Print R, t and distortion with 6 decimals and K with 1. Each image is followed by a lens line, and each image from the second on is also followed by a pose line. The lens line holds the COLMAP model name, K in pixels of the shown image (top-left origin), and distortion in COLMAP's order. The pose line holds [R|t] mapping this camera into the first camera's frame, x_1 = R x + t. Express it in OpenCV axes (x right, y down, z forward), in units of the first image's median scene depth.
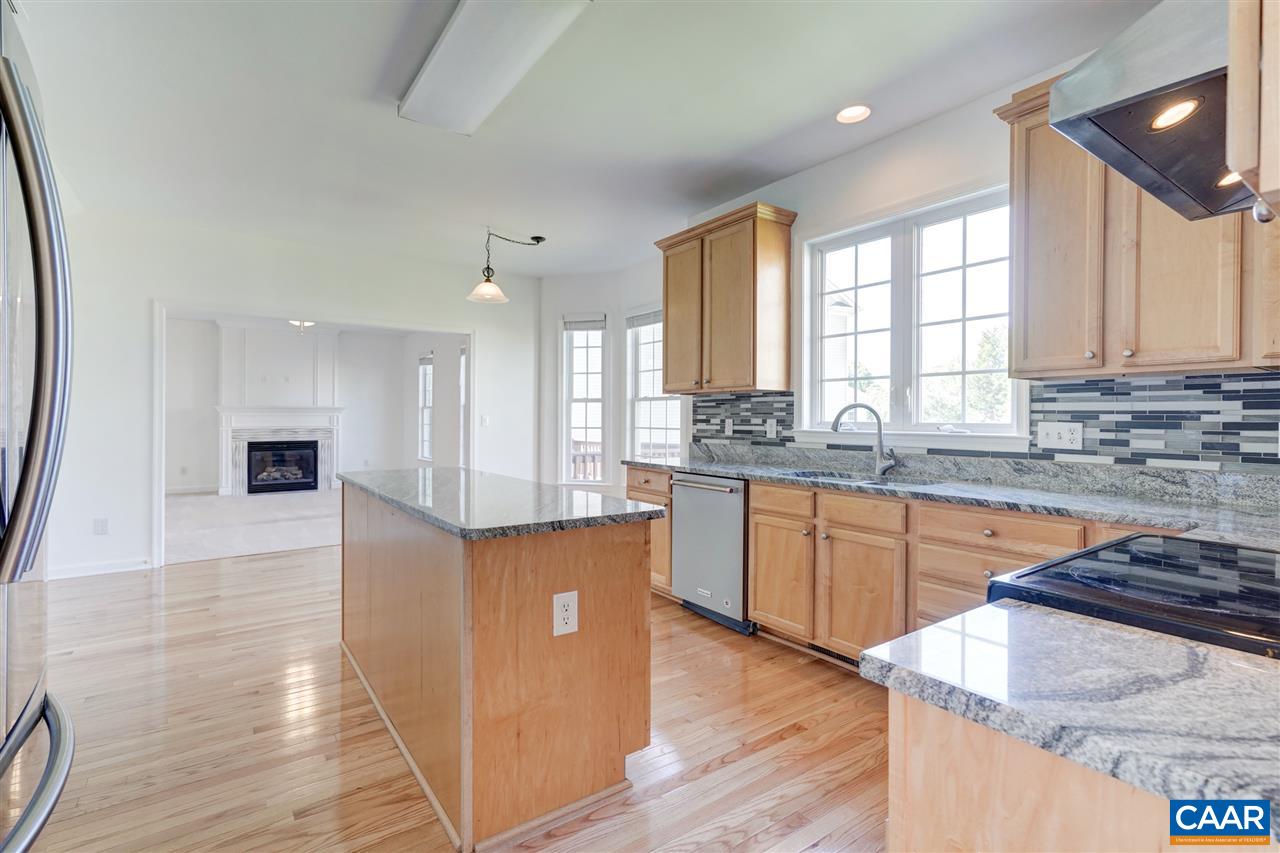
lens RADIAL K [[585.4, 0, 635.2], [0, 585.4, 418.3], [0, 0, 1]] dist [0.001851, 0.000205]
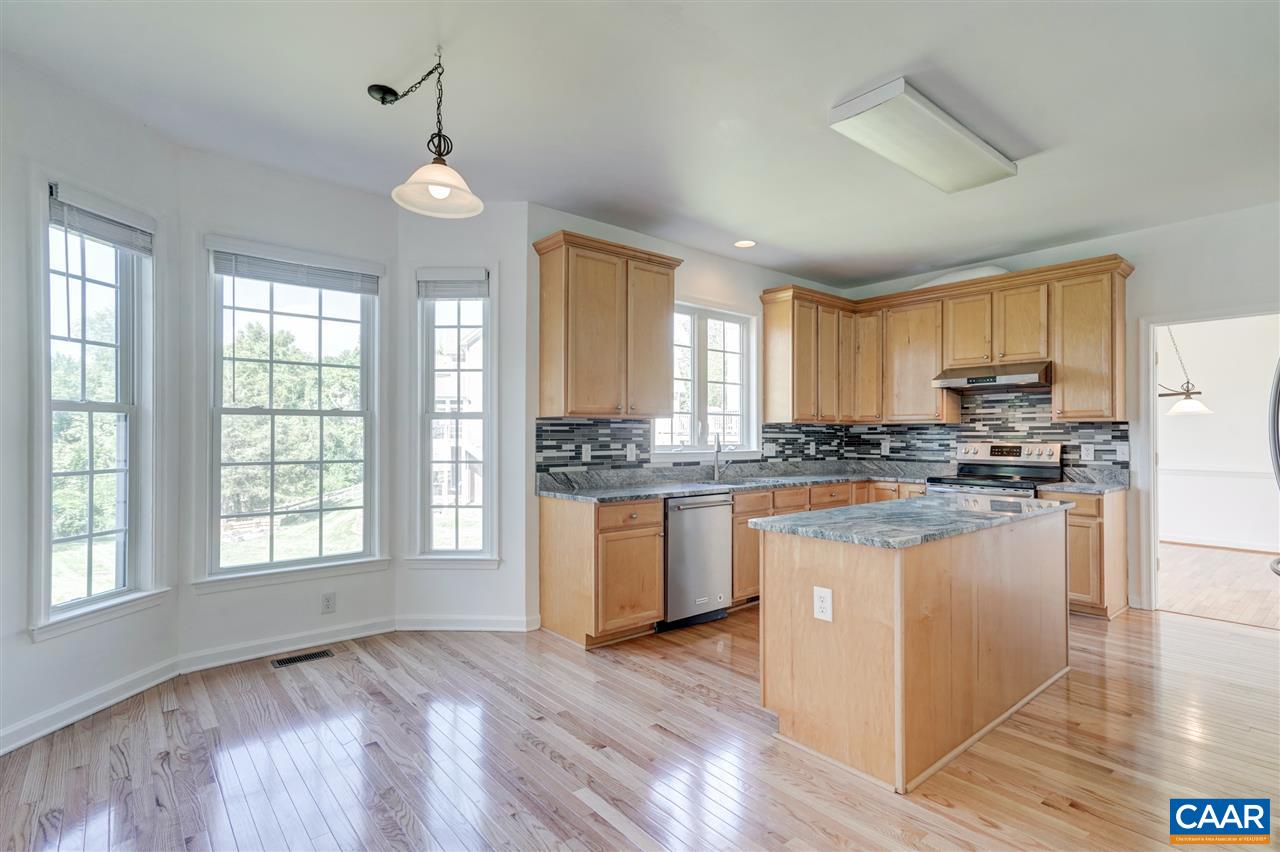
lens RADIAL K [[628.0, 0, 639.6], [0, 628.0, 429.6], [0, 0, 1]] dist [0.016685, 0.000348]
pose [[-0.084882, 0.002618, 0.996388, -1.106365], [-0.002549, 0.999993, -0.002845, -0.025934], [-0.996388, -0.002782, -0.084874, 1.261358]]
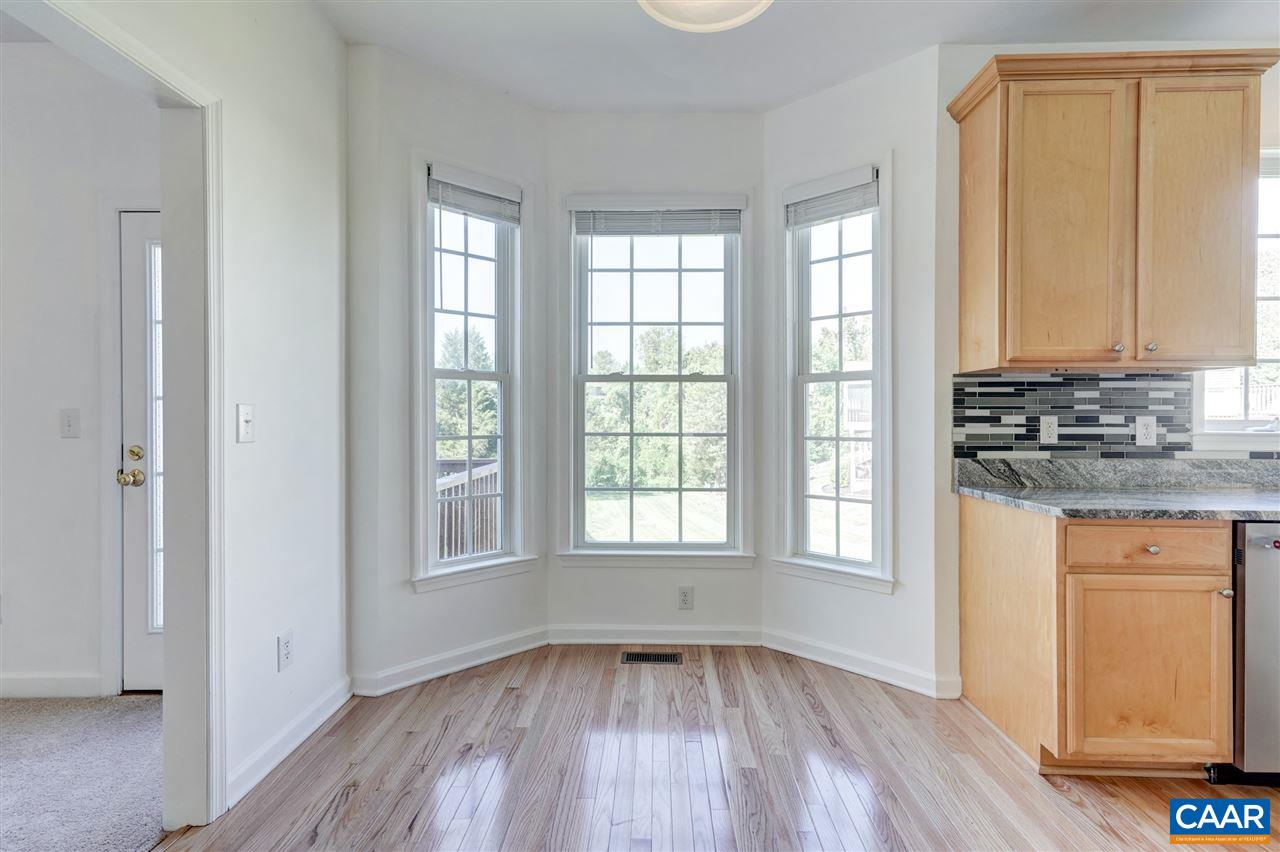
lens RADIAL K [[593.2, 0, 643.7], [0, 593.2, 419.6], [0, 0, 1]] dist [-0.003346, 0.009465]
pose [[0.592782, -0.004989, 0.805347, -0.708675], [0.000305, 0.999982, 0.005971, 0.001415], [-0.805363, -0.003294, 0.592773, 1.228390]]
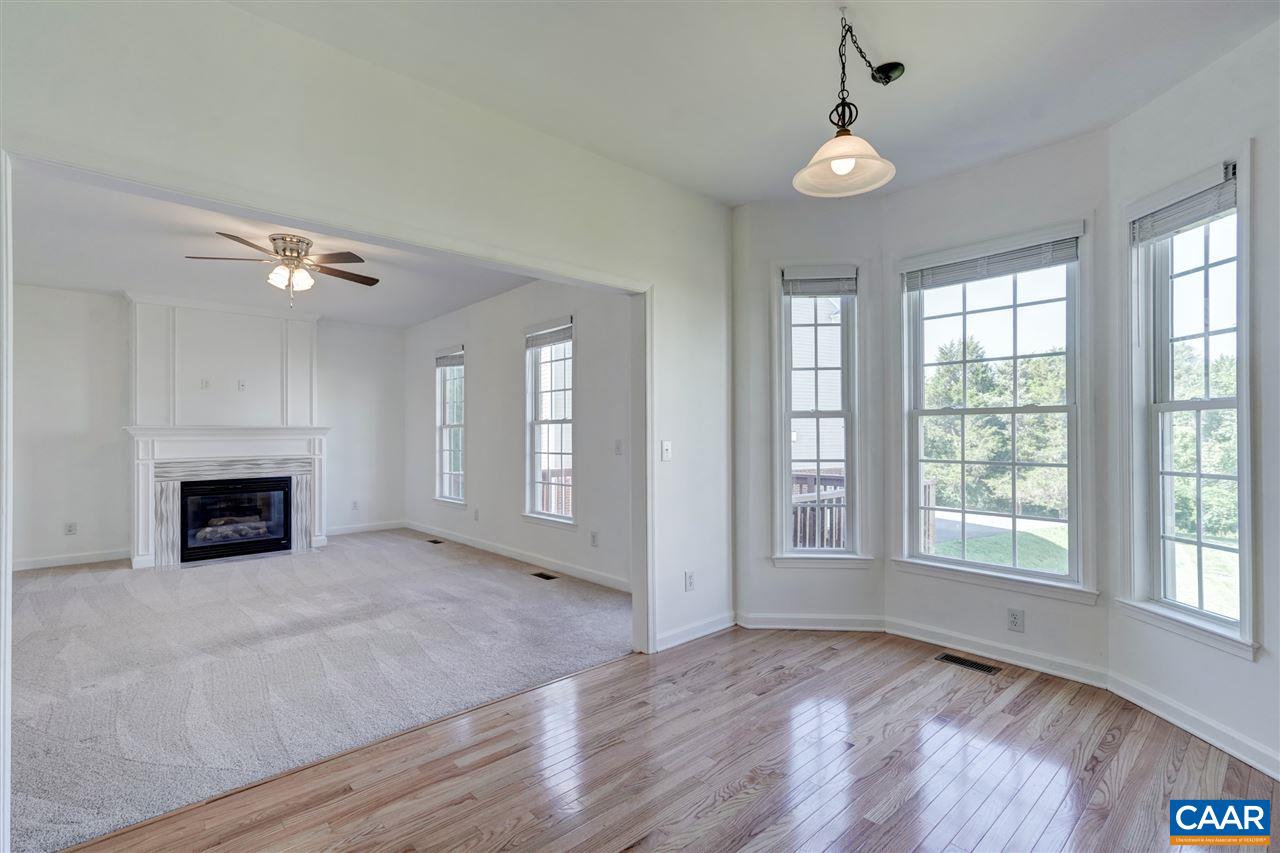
lens RADIAL K [[582.4, 0, 634.4], [0, 582.4, 431.9], [0, 0, 1]] dist [0.006747, 0.000684]
pose [[0.994076, -0.006752, 0.108481, -0.645983], [0.007116, 0.999970, -0.002974, -0.023629], [-0.108458, 0.003728, 0.994094, 0.843537]]
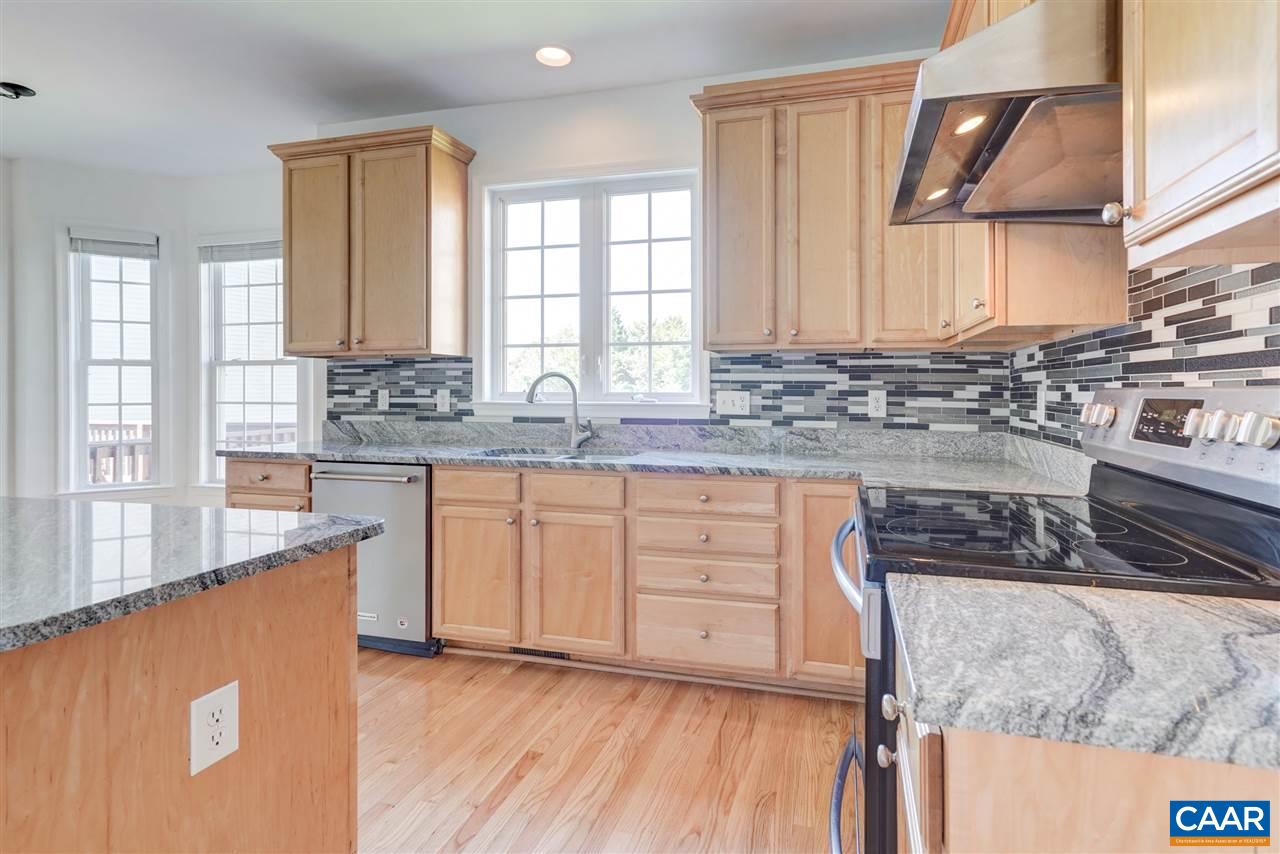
lens RADIAL K [[611.9, 0, 675.3], [0, 611.9, 386.9], [0, 0, 1]] dist [0.003889, 0.001688]
pose [[0.771007, -0.002479, 0.636822, -0.082370], [0.003621, 0.999993, -0.000491, -0.000875], [-0.636816, 0.002685, 0.771011, 0.126653]]
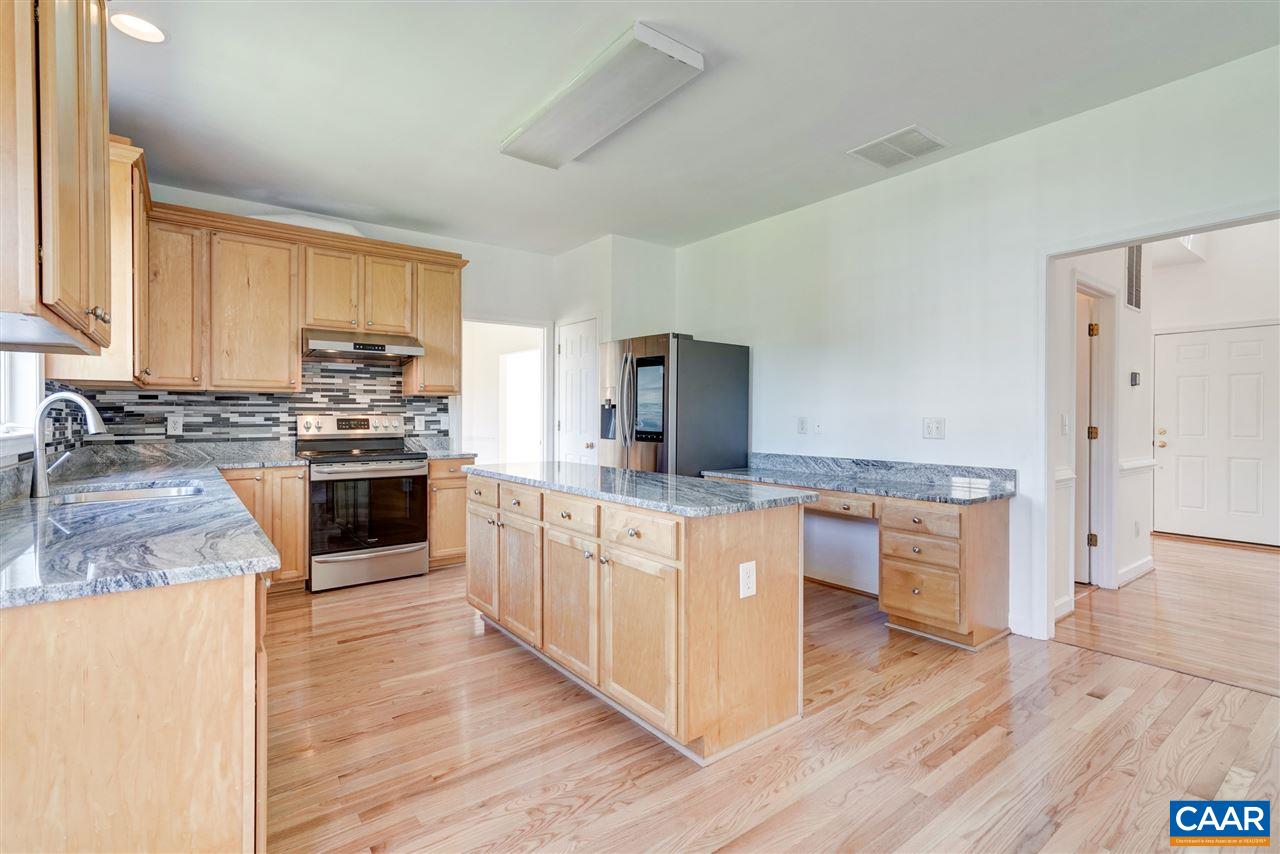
lens RADIAL K [[585.4, 0, 635.2], [0, 585.4, 418.8], [0, 0, 1]] dist [0.001851, 0.000205]
pose [[-0.999603, -0.004937, -0.027754, -0.247448], [-0.005118, 0.999966, 0.006460, -0.004190], [0.027721, 0.006599, -0.999594, 1.620768]]
